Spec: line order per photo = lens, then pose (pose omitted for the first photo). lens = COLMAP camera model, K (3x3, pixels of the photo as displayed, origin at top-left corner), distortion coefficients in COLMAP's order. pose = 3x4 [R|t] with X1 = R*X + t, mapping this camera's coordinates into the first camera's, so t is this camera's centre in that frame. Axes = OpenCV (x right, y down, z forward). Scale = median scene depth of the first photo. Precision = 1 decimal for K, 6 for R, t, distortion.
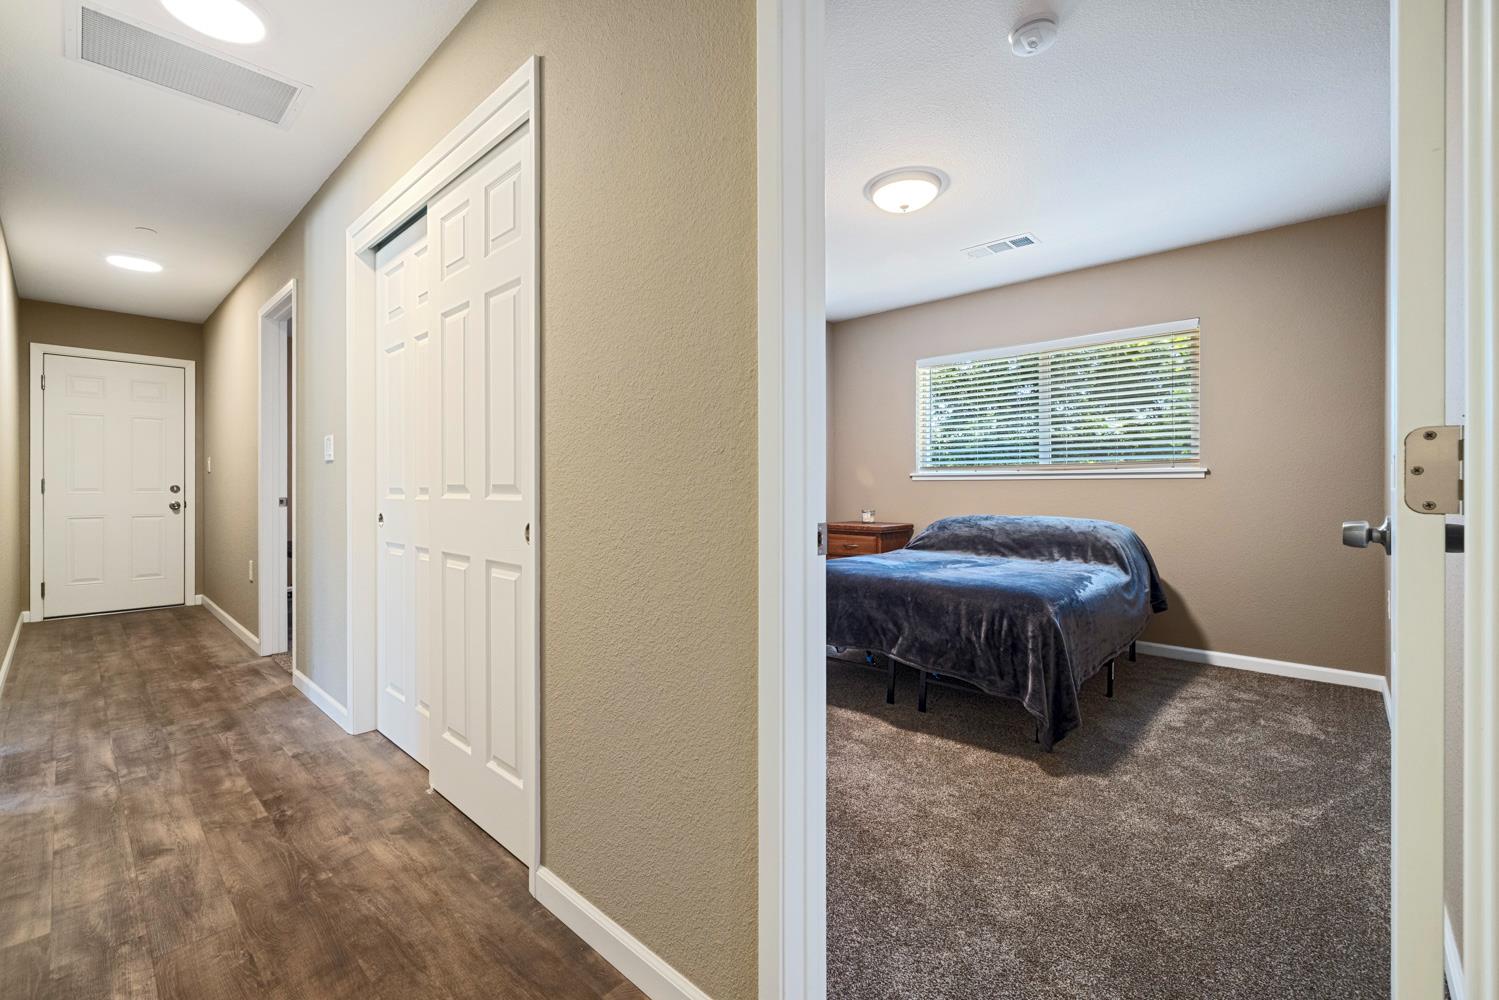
lens RADIAL K [[626.6, 0, 747.3], [0, 626.6, 494.3], [0, 0, 1]] dist [0.001969, -0.000620]
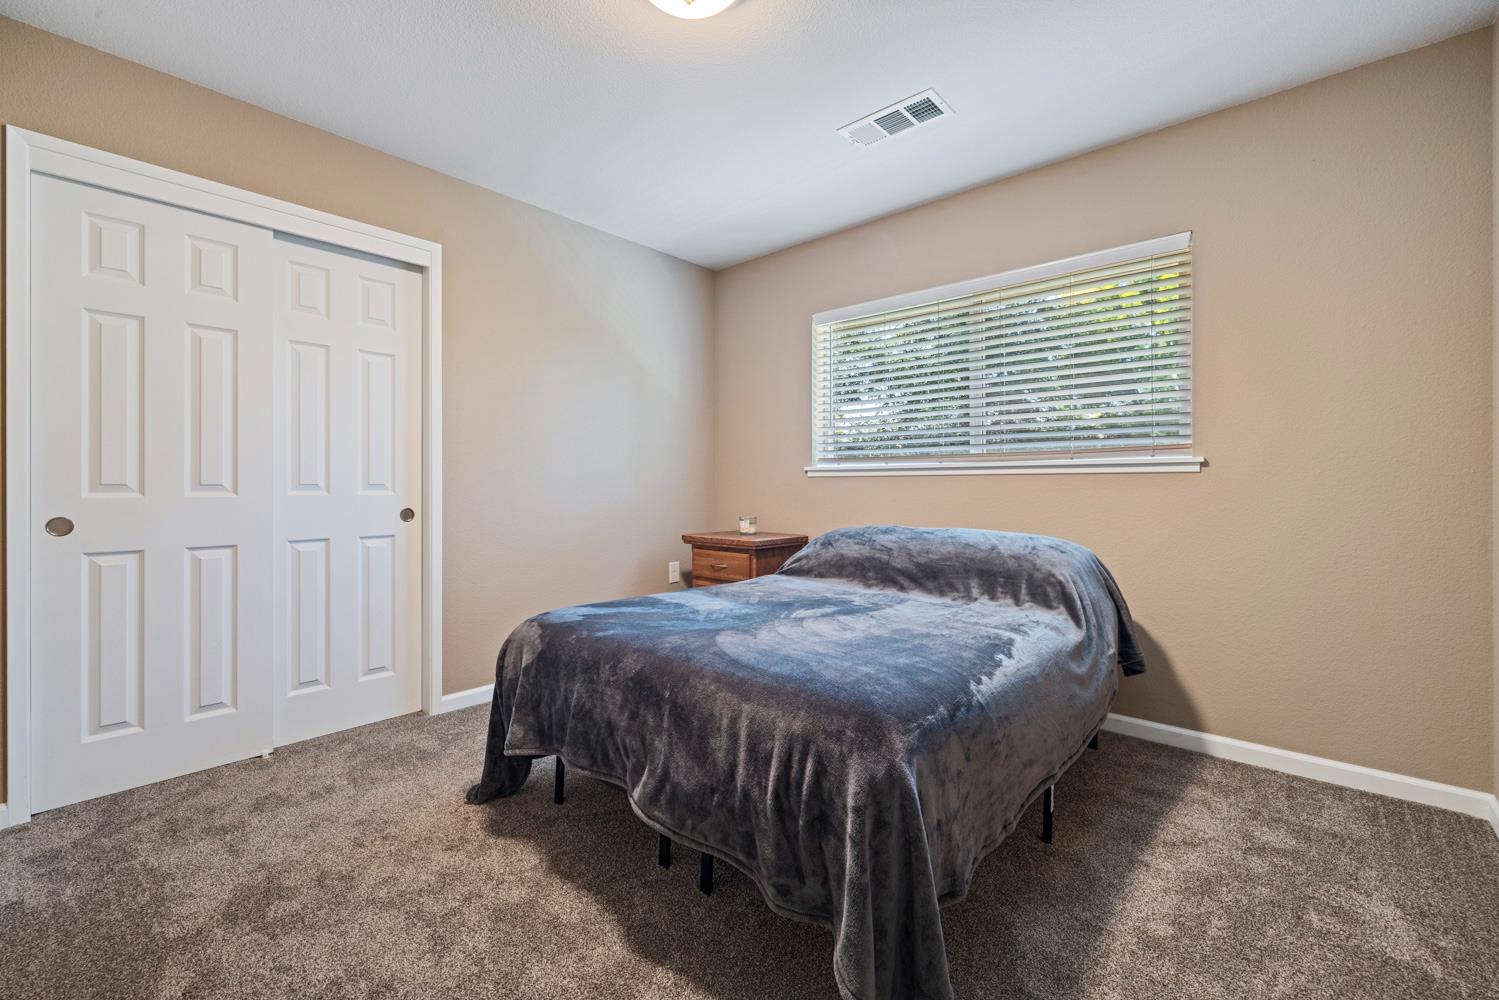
lens RADIAL K [[631.5, 0, 745.0], [0, 631.5, 493.0], [0, 0, 1]] dist [0.001424, -0.000309]
pose [[0.999756, -0.000184, 0.022092, 0.250460], [0.000183, 1.000000, 0.000042, -0.004219], [-0.022092, -0.000038, 0.999756, 0.367293]]
